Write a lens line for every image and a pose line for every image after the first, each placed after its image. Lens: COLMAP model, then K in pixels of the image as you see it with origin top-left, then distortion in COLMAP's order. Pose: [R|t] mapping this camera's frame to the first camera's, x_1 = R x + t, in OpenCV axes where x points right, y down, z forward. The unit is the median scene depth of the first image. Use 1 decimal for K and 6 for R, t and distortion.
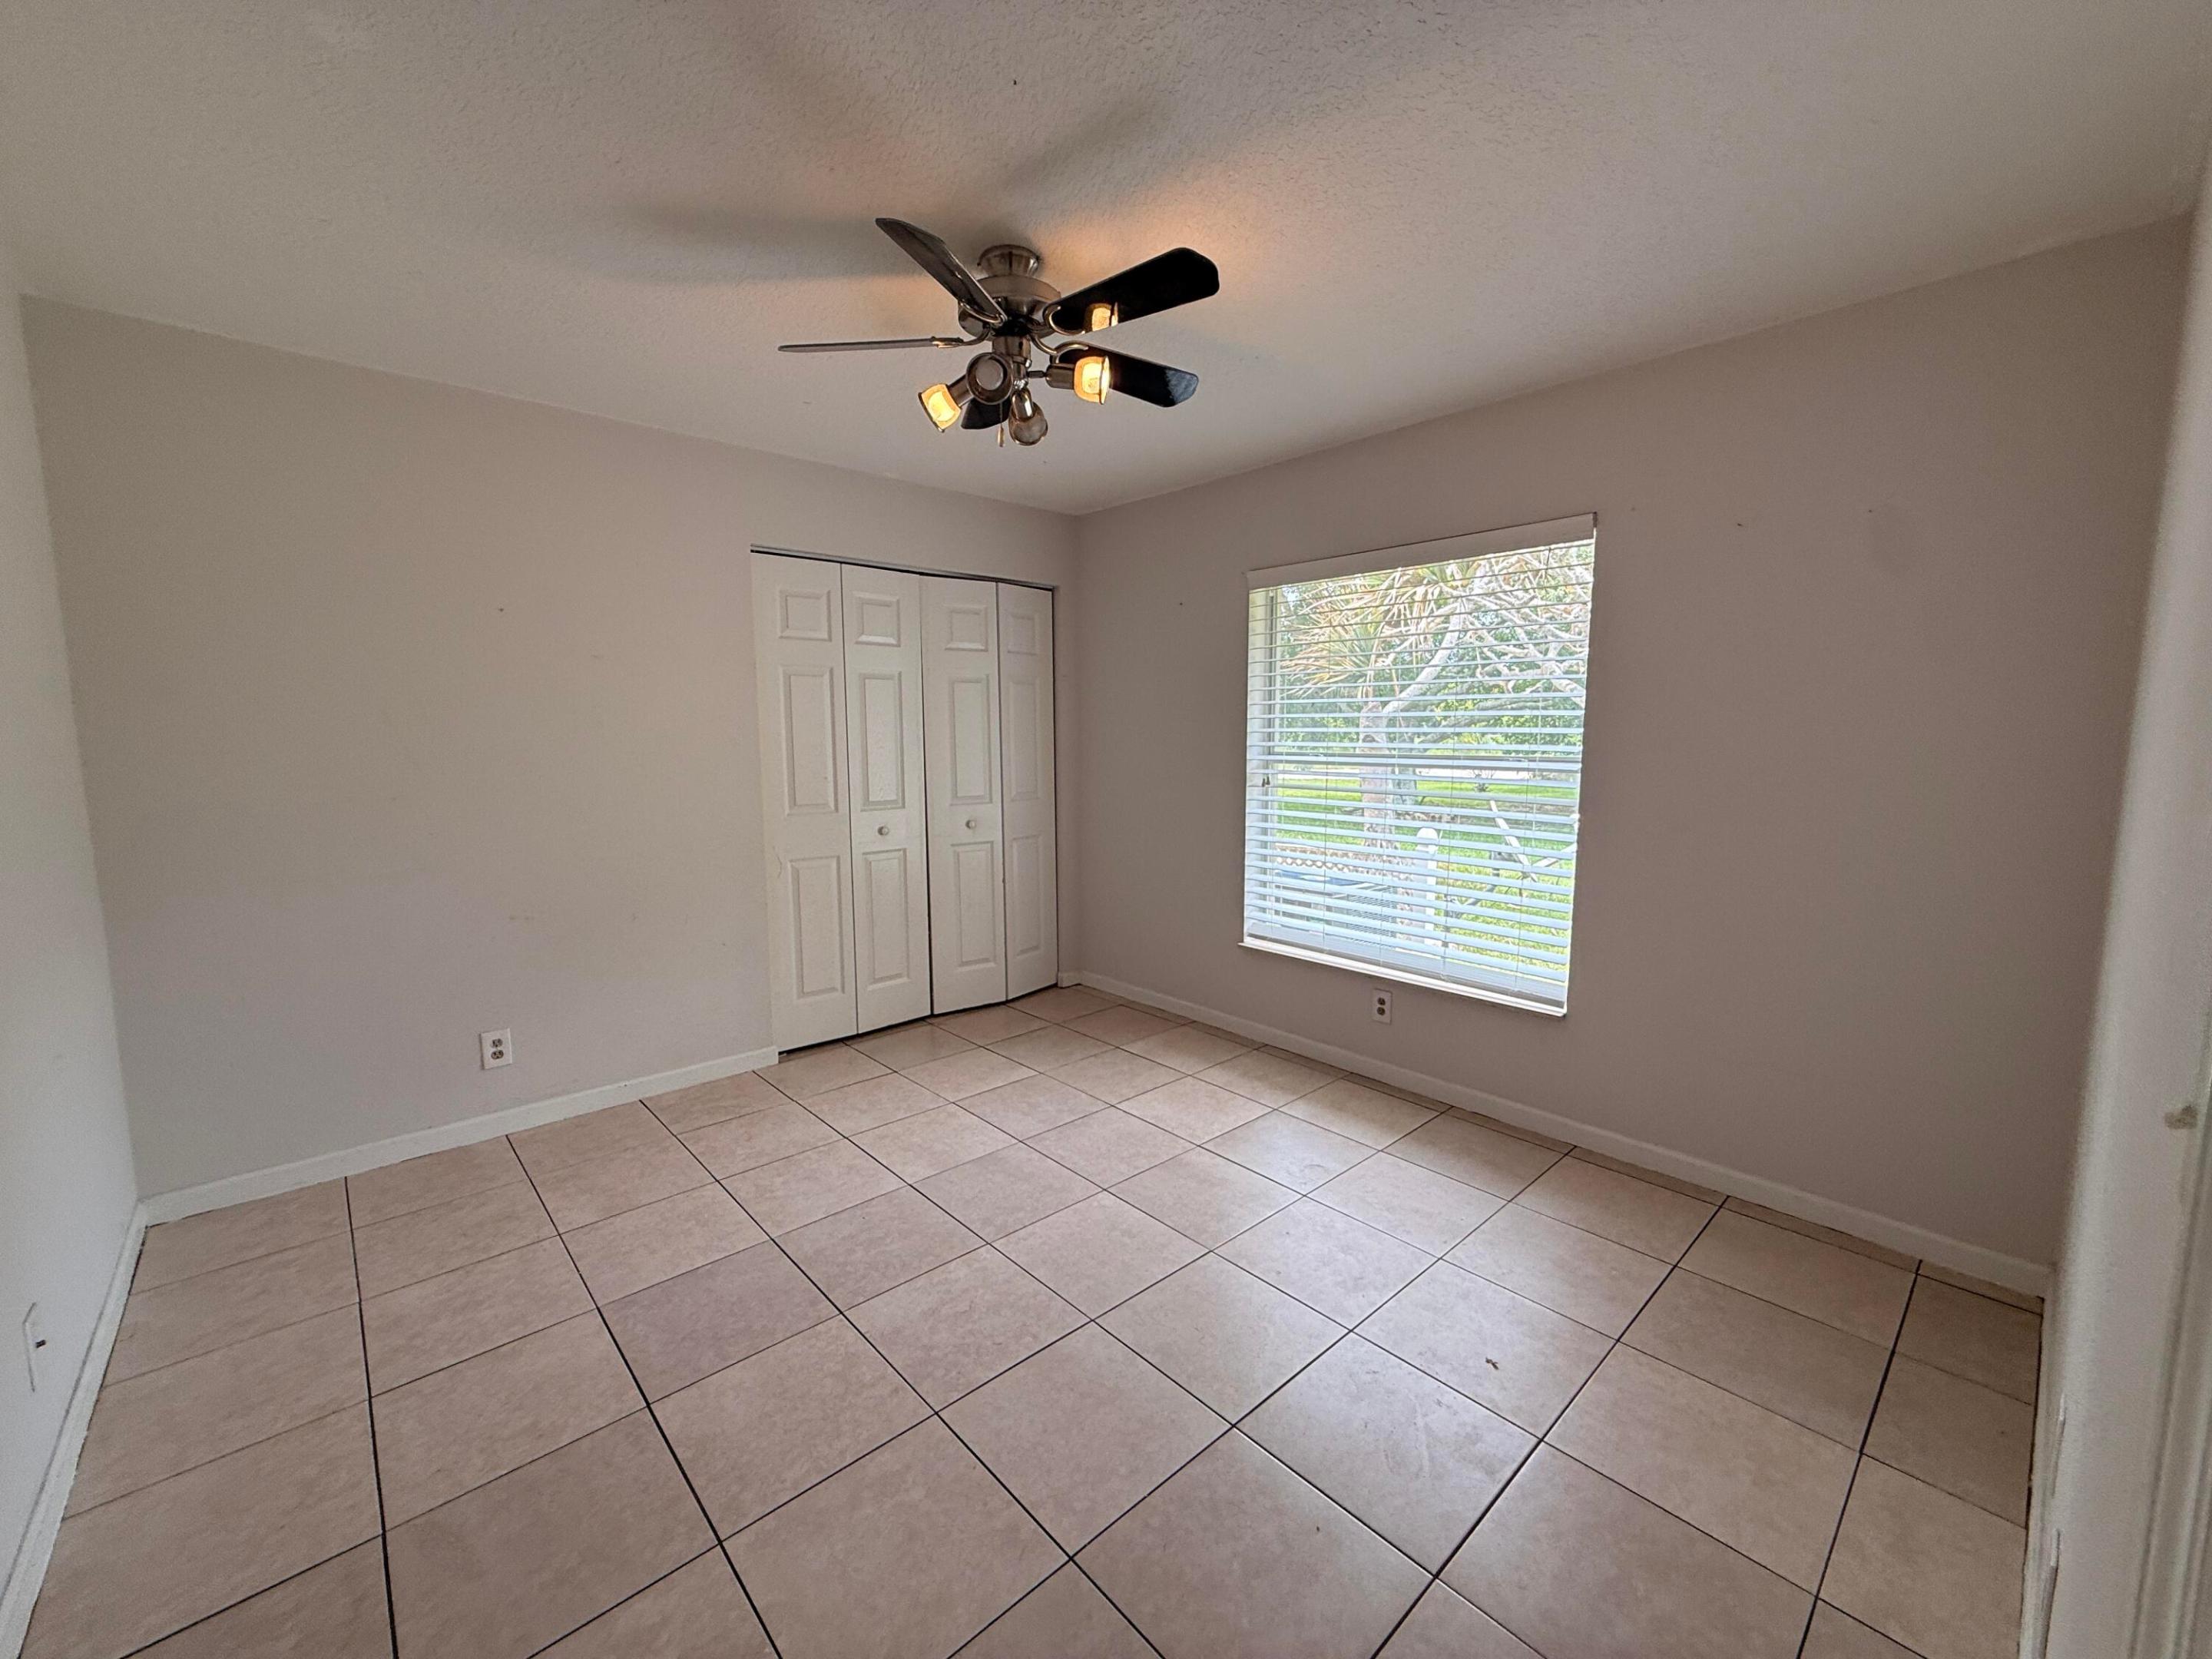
lens RADIAL K [[877.3, 0, 1099.8], [0, 877.3, 831.9], [0, 0, 1]] dist [0.000368, -0.000032]
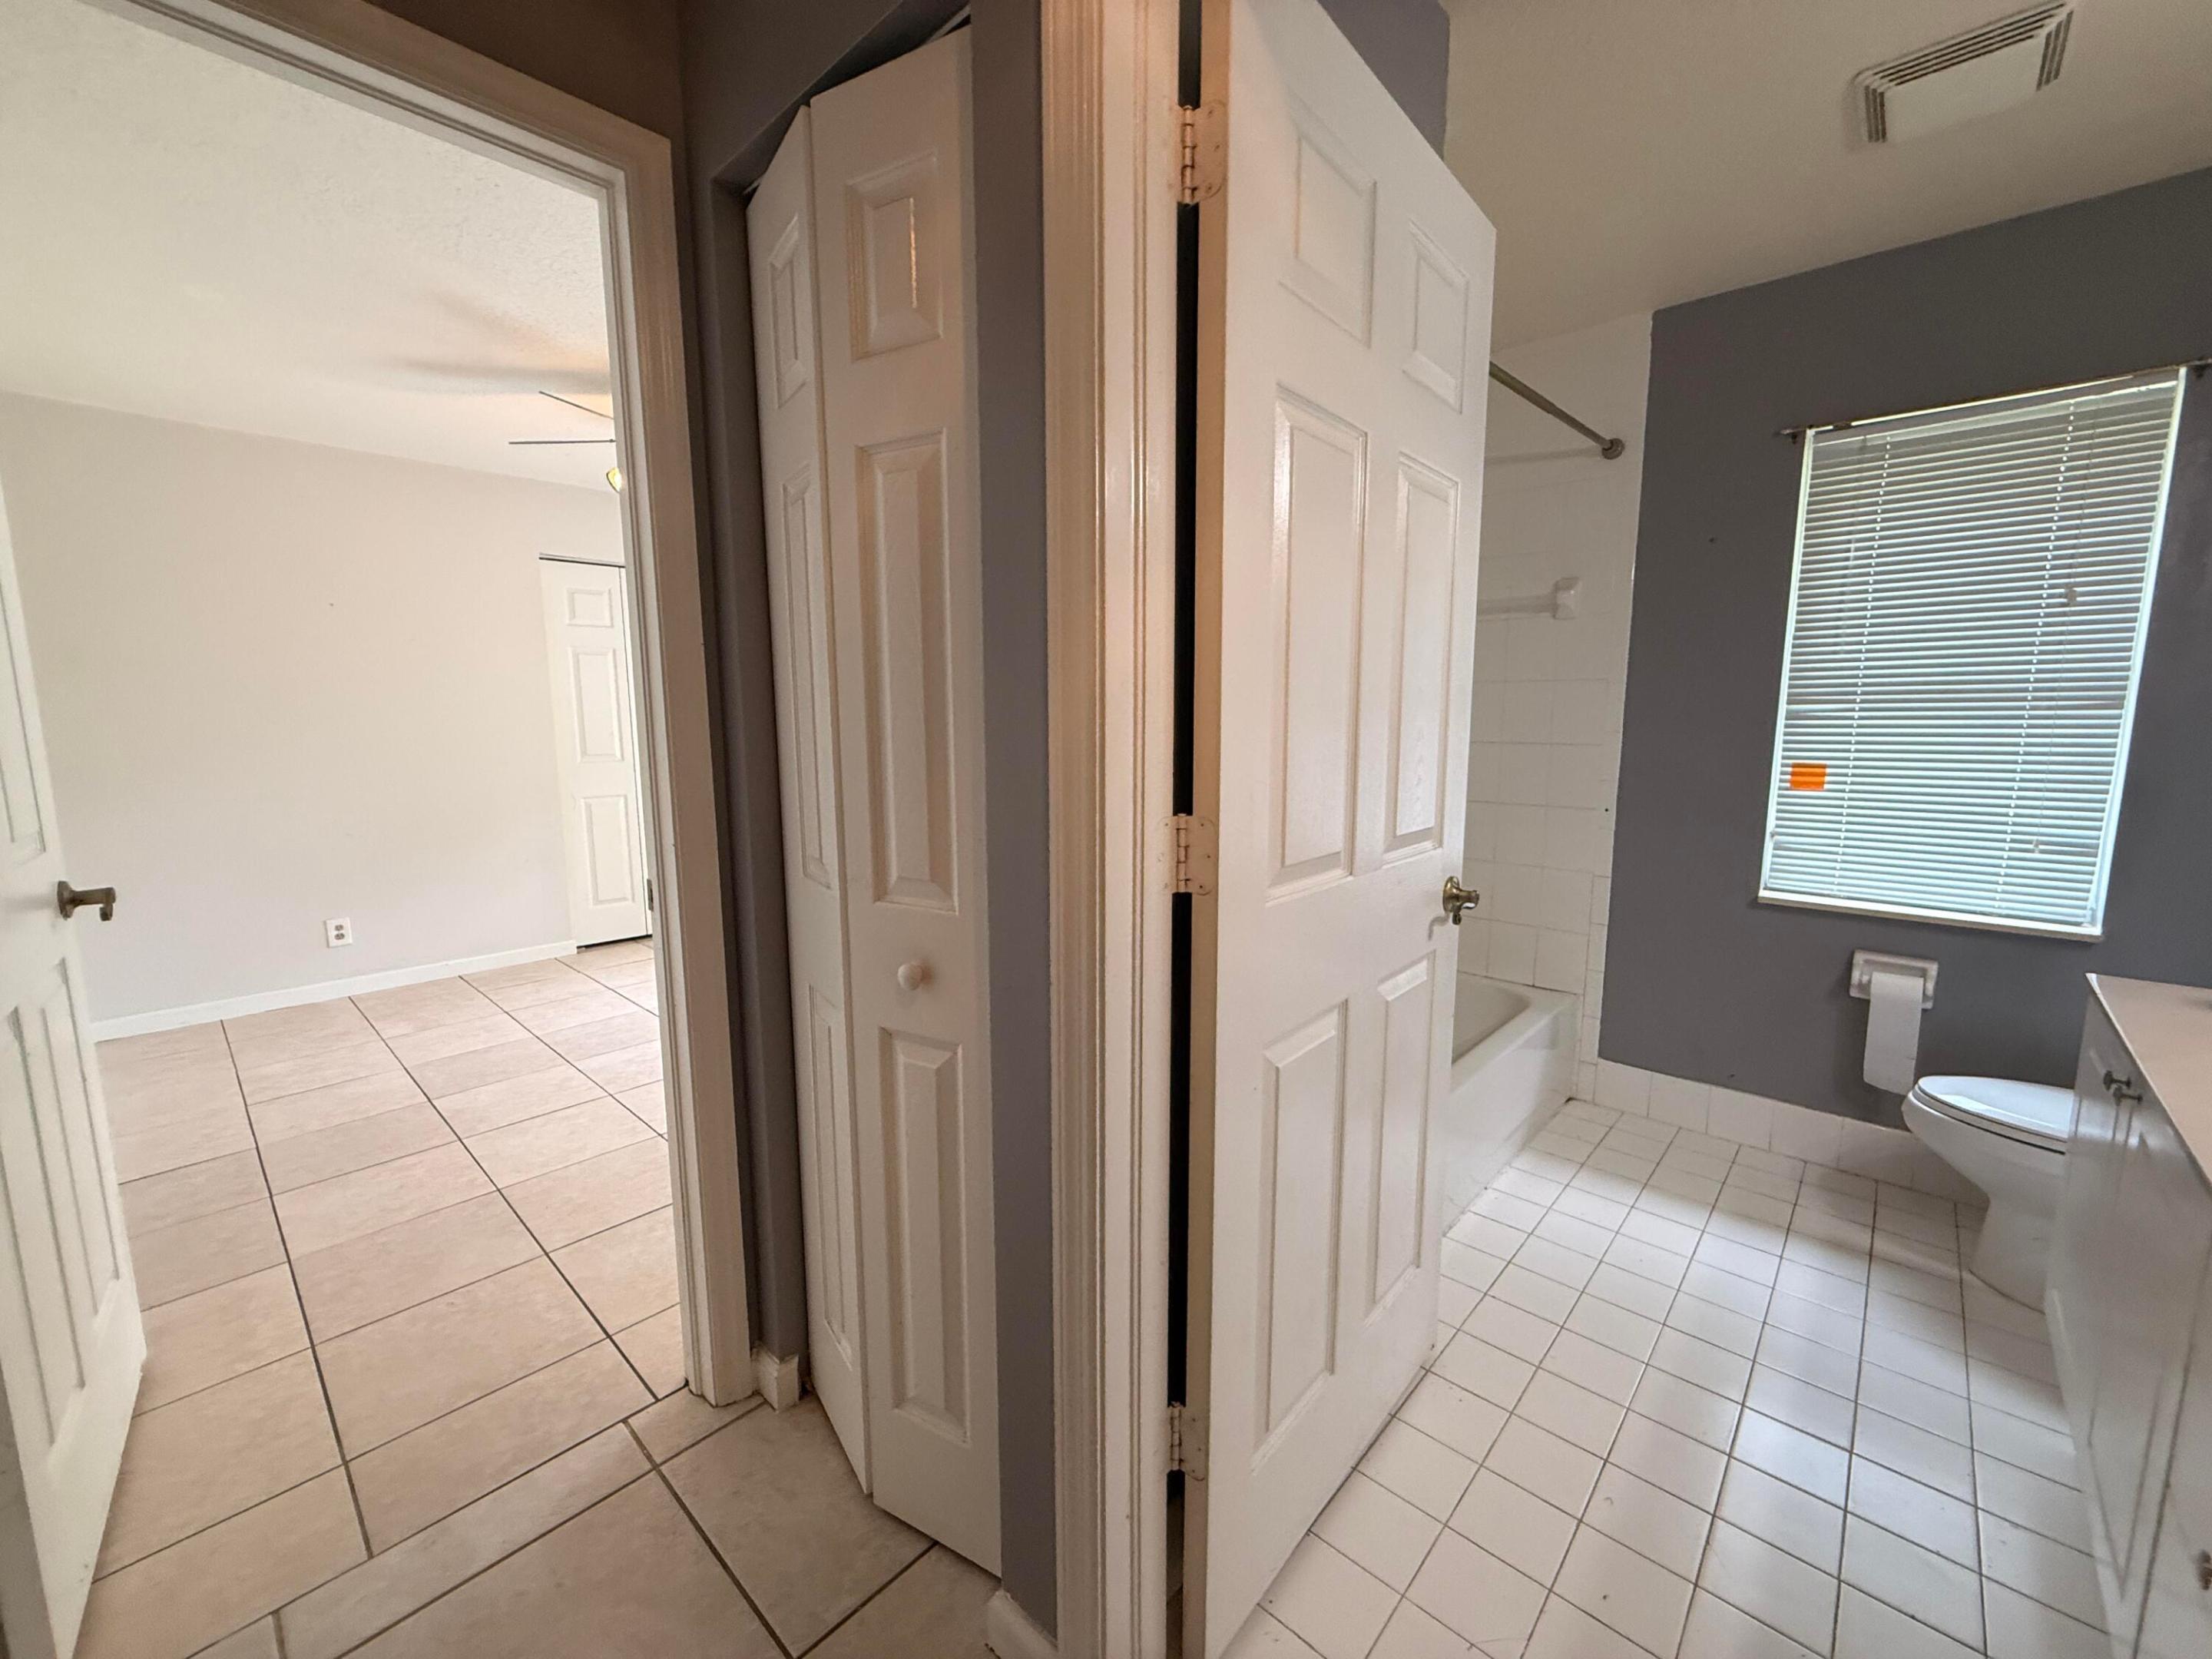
lens RADIAL K [[879.3, 0, 1102.9], [0, 879.3, 834.2], [0, 0, 1]] dist [0.000010, -0.000067]
pose [[0.995894, -0.017719, 0.088781, 0.367528], [0.015603, 0.999579, 0.024473, 0.082138], [-0.089177, -0.022987, 0.995750, -0.450435]]
